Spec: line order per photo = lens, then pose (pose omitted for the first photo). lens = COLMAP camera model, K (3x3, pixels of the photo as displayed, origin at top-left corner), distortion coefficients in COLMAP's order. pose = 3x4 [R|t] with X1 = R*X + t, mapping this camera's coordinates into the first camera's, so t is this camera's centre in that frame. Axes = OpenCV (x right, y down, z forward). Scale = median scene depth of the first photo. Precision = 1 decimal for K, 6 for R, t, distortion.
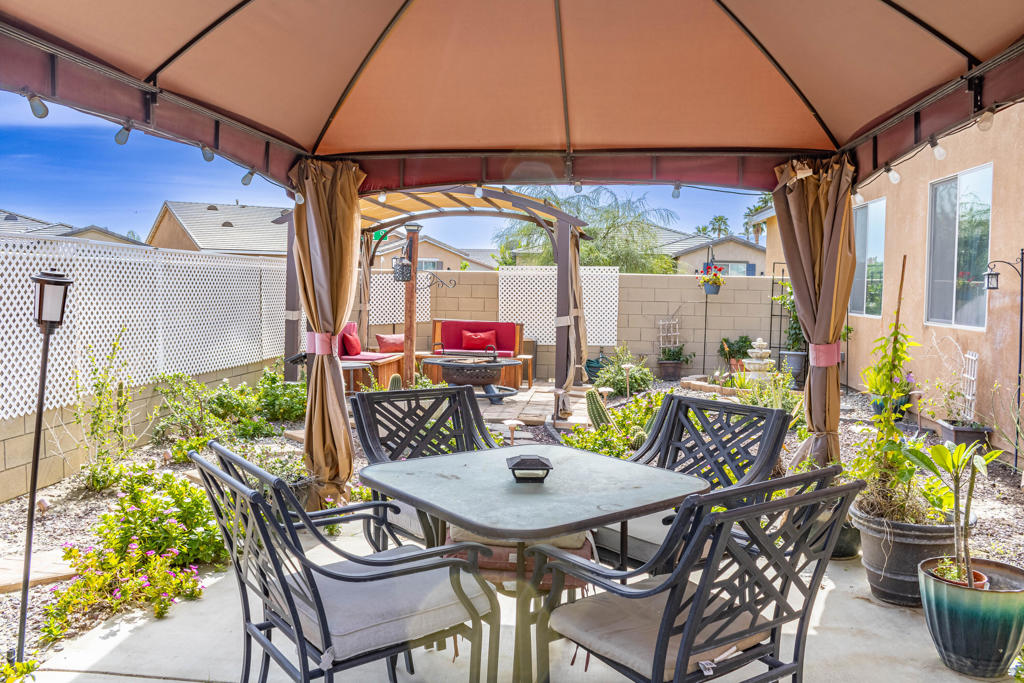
lens RADIAL K [[878.8, 0, 512.0], [0, 878.8, 341.5], [0, 0, 1]] dist [-0.001061, -0.000489]
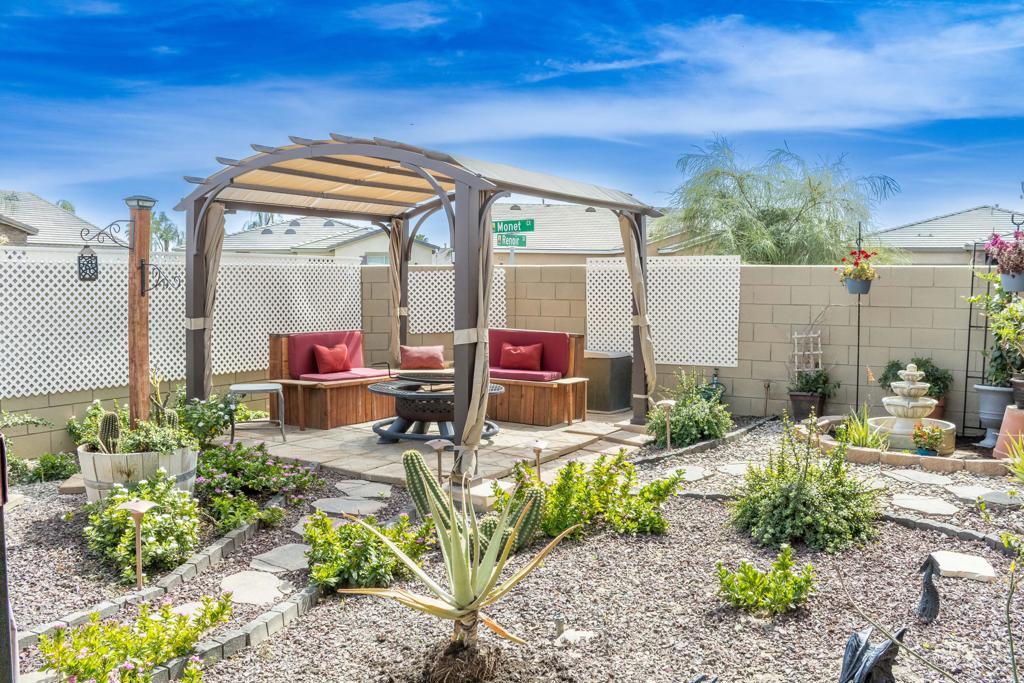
lens RADIAL K [[878.8, 0, 512.0], [0, 878.8, 341.5], [0, 0, 1]] dist [-0.001061, -0.000489]
pose [[0.911106, 0.018137, -0.411772, 0.261185], [-0.017299, 0.999834, 0.005762, -0.017841], [0.411808, 0.001873, 0.911269, 0.297924]]
